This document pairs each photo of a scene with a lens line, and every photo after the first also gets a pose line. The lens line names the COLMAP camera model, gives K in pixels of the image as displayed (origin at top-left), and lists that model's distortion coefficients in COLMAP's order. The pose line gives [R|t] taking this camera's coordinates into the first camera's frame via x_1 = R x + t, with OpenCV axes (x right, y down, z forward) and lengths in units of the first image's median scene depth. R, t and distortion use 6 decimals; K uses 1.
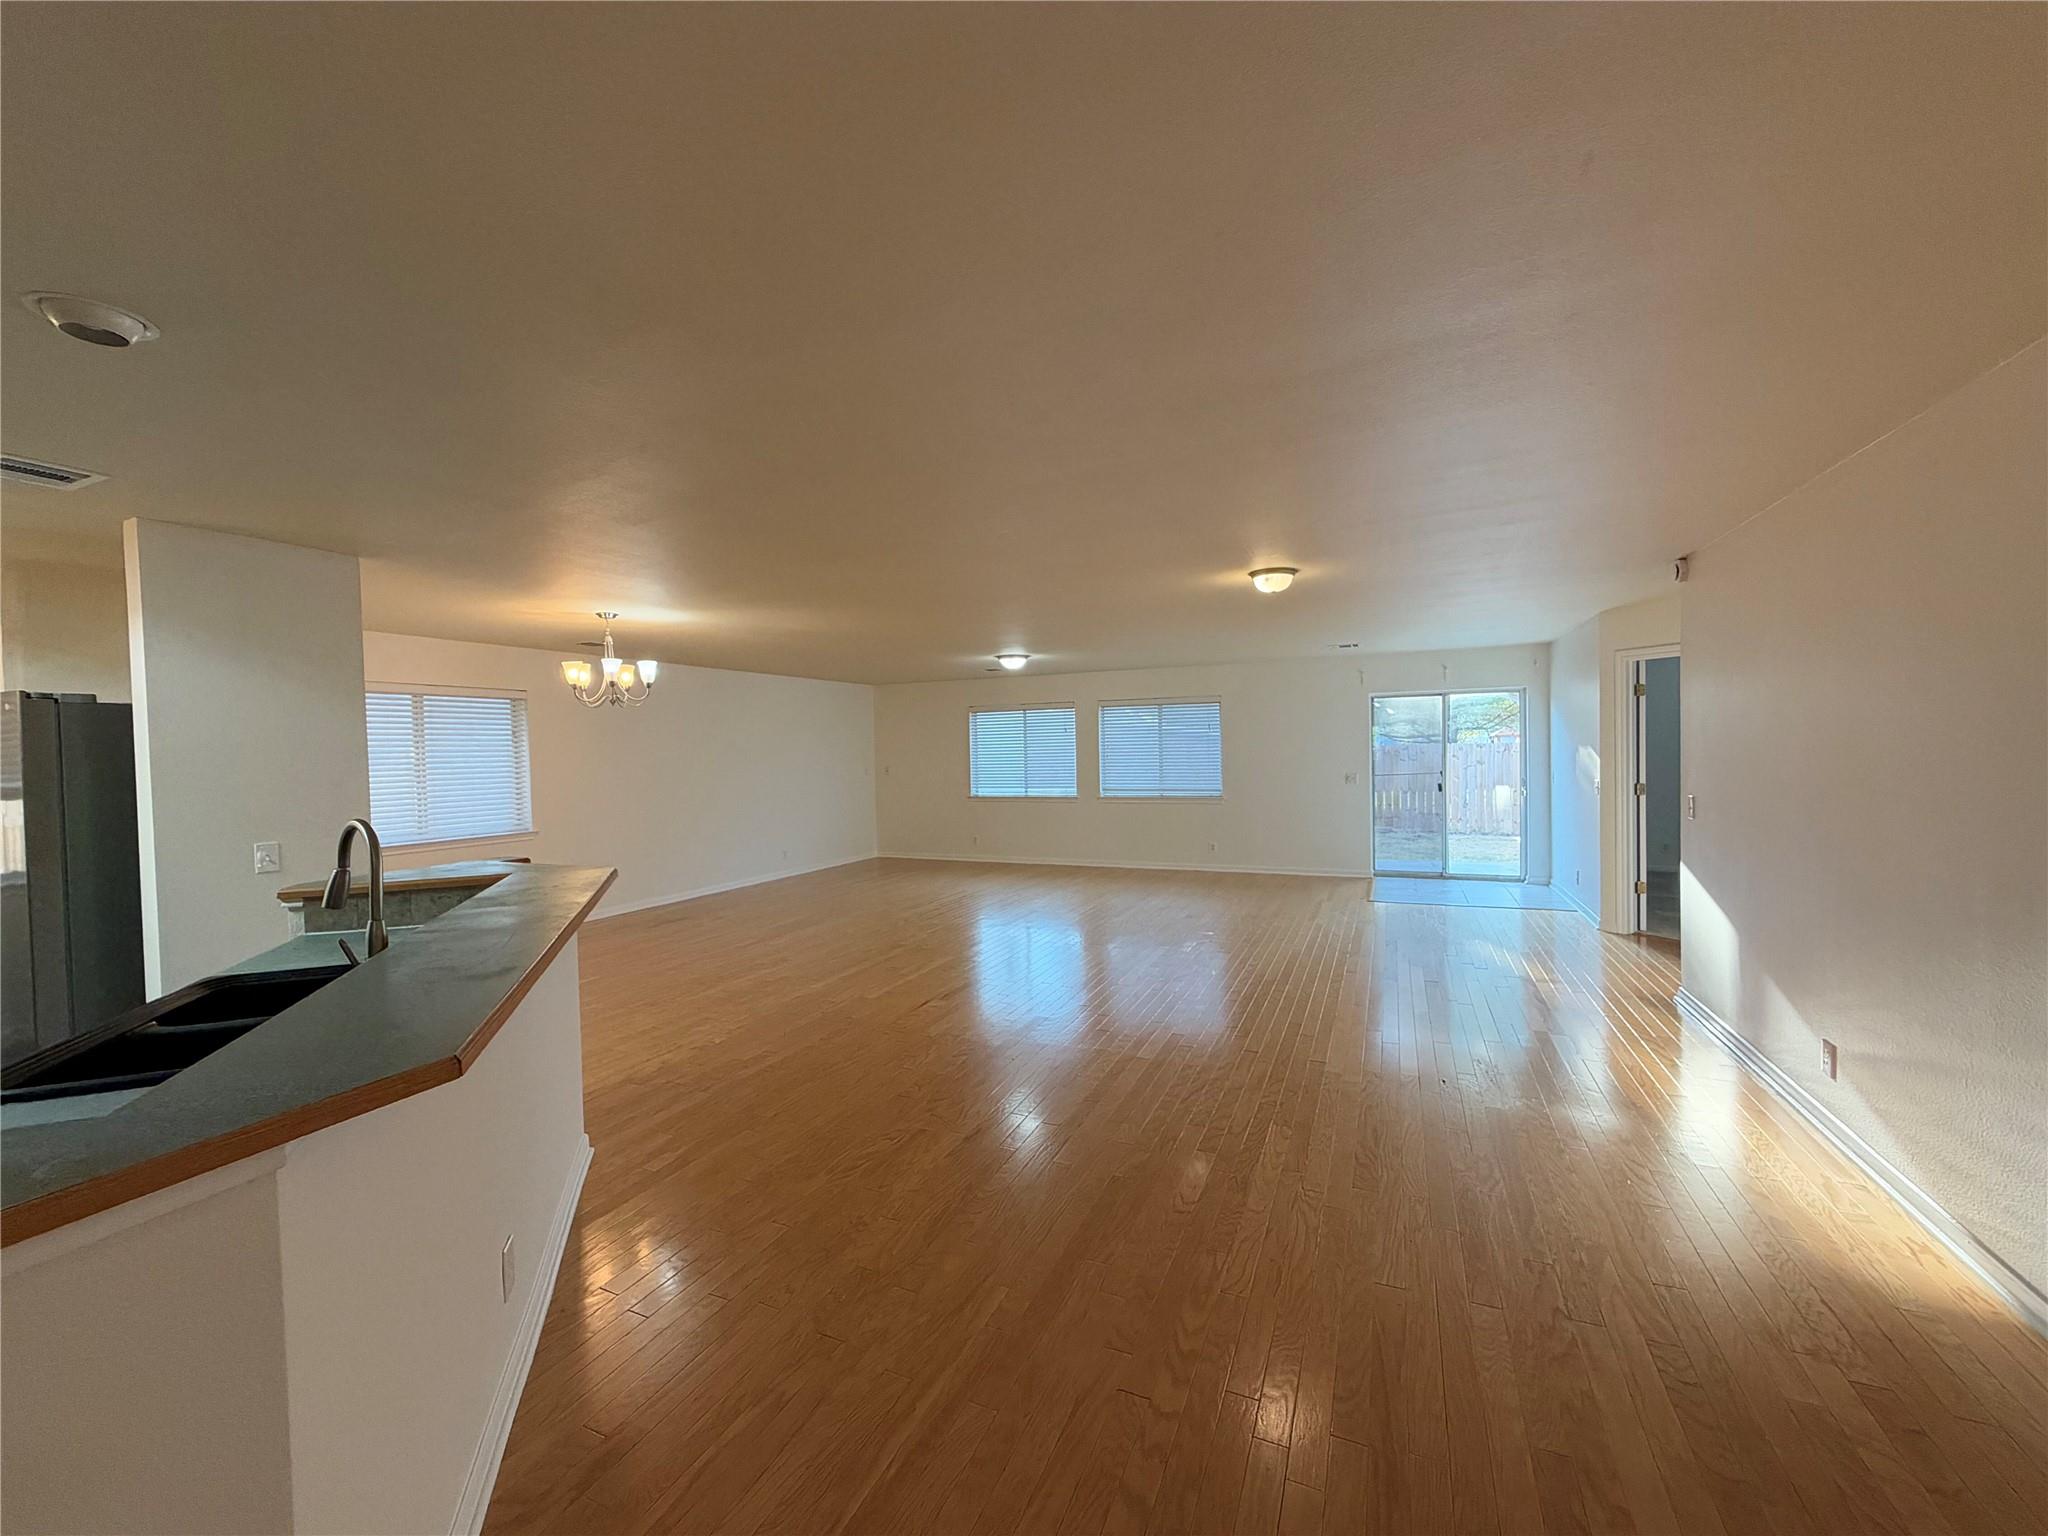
lens RADIAL K [[817.6, 0, 1024.0], [0, 817.6, 768.0], [0, 0, 1]] dist [-0.001182, 0.000002]
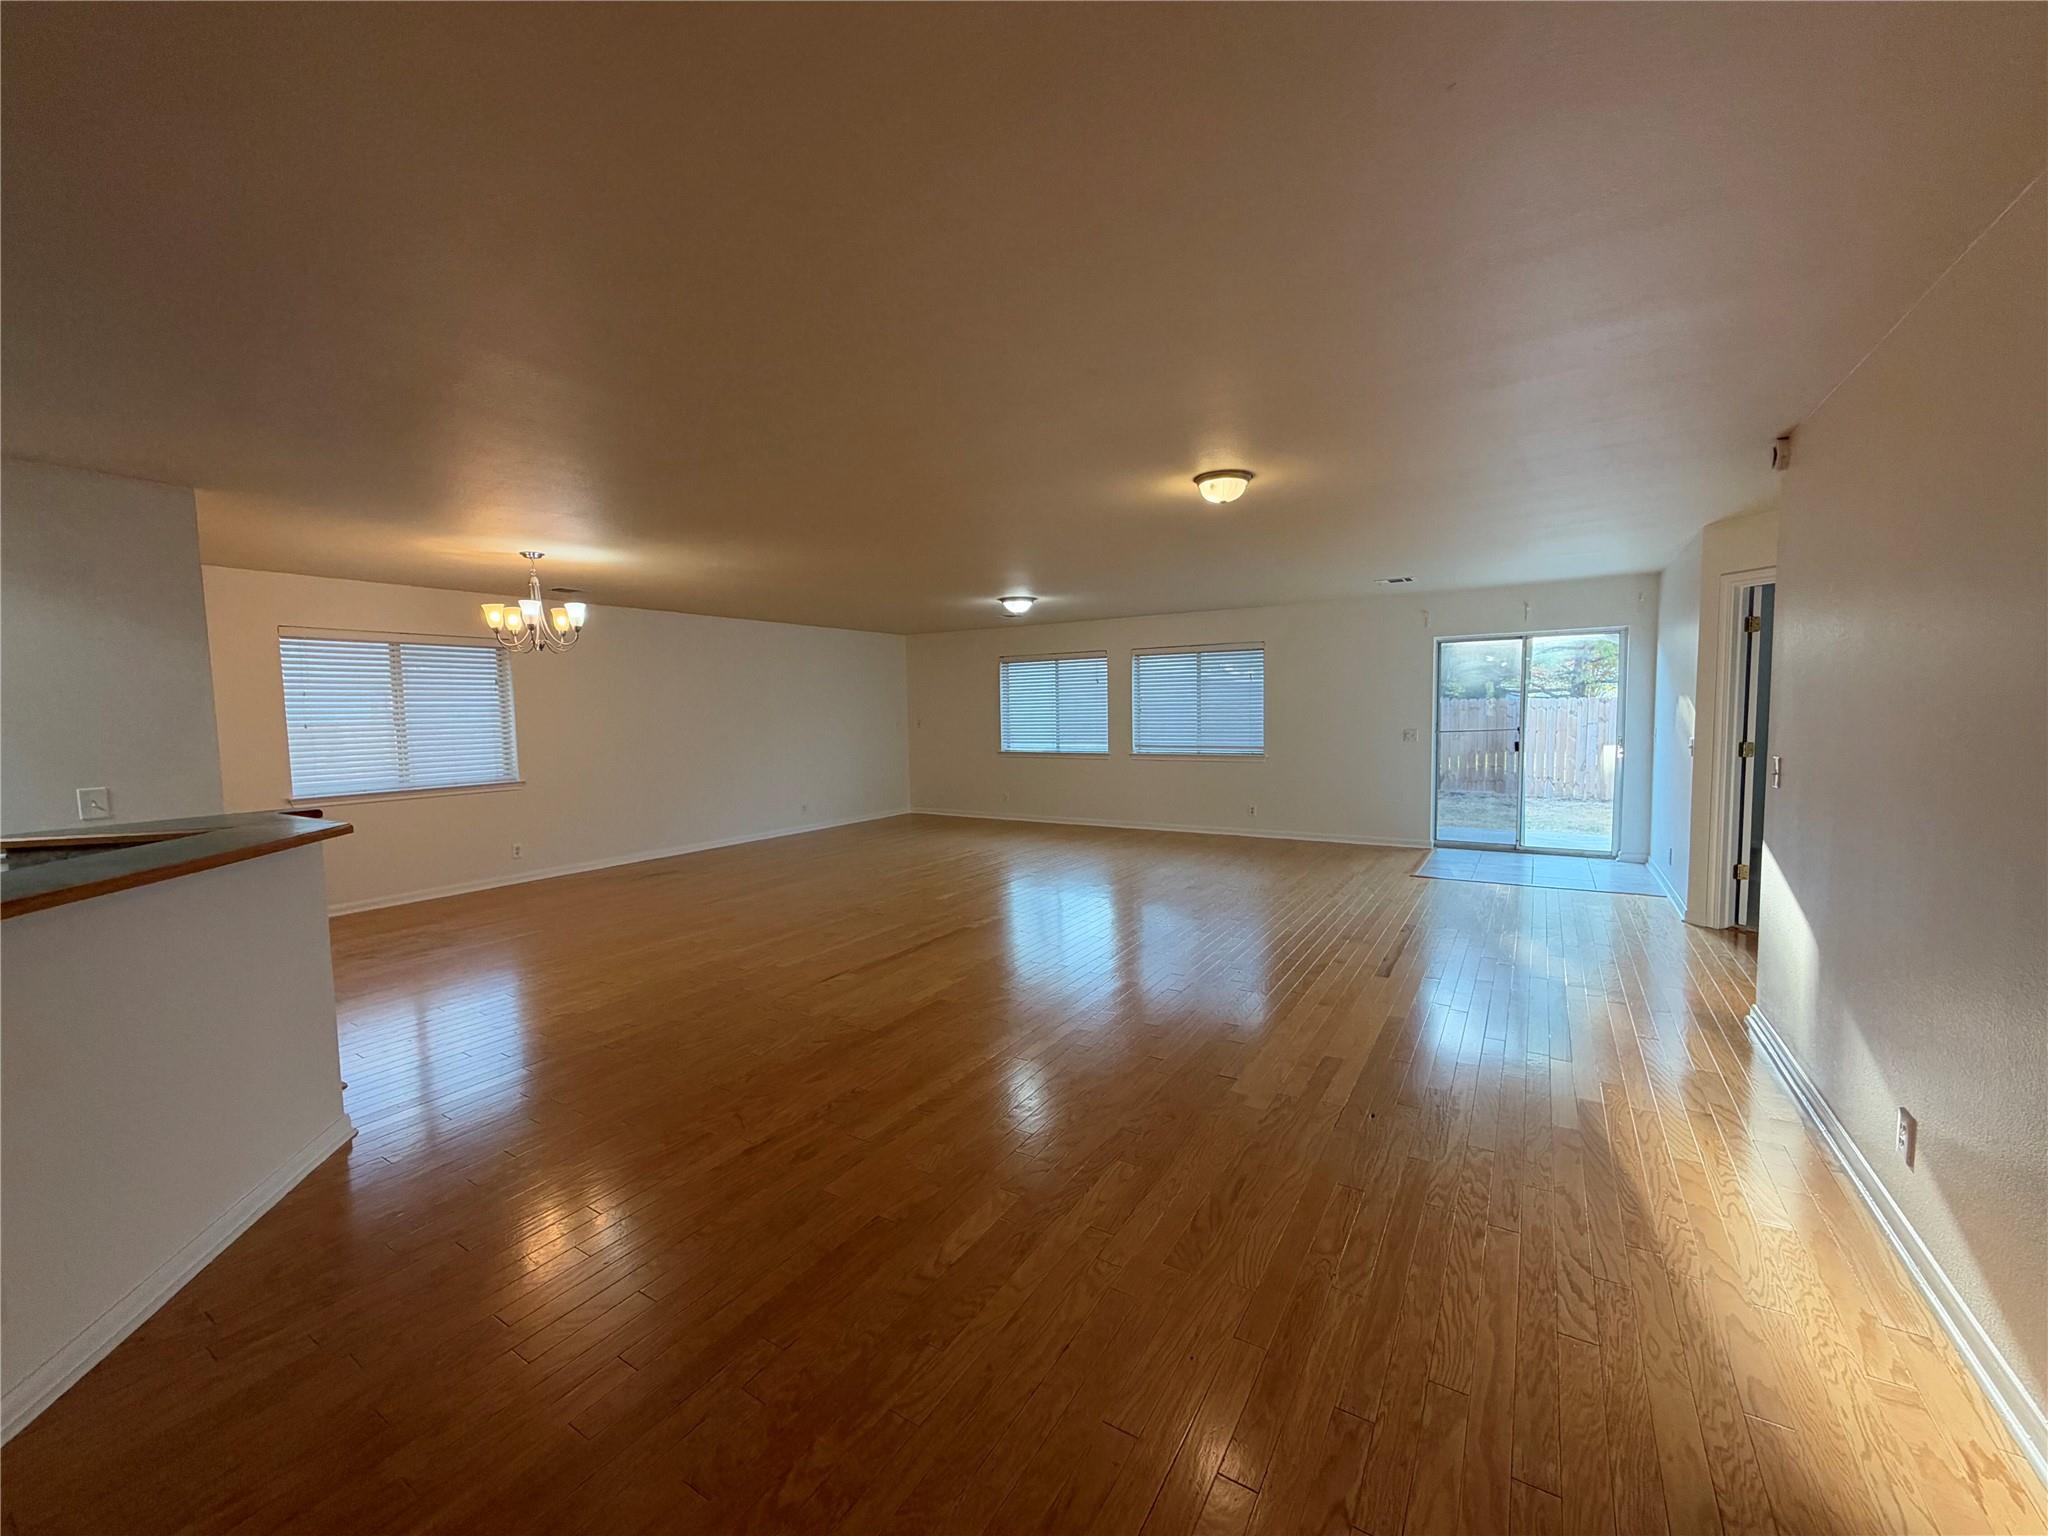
lens RADIAL K [[817.6, 0, 1024.0], [0, 817.6, 768.0], [0, 0, 1]] dist [-0.001182, 0.000002]
pose [[0.990362, 0.013116, -0.137879, 0.126029], [-0.005831, 0.998572, 0.053109, 0.004225], [0.138379, -0.051793, 0.989024, 0.085485]]
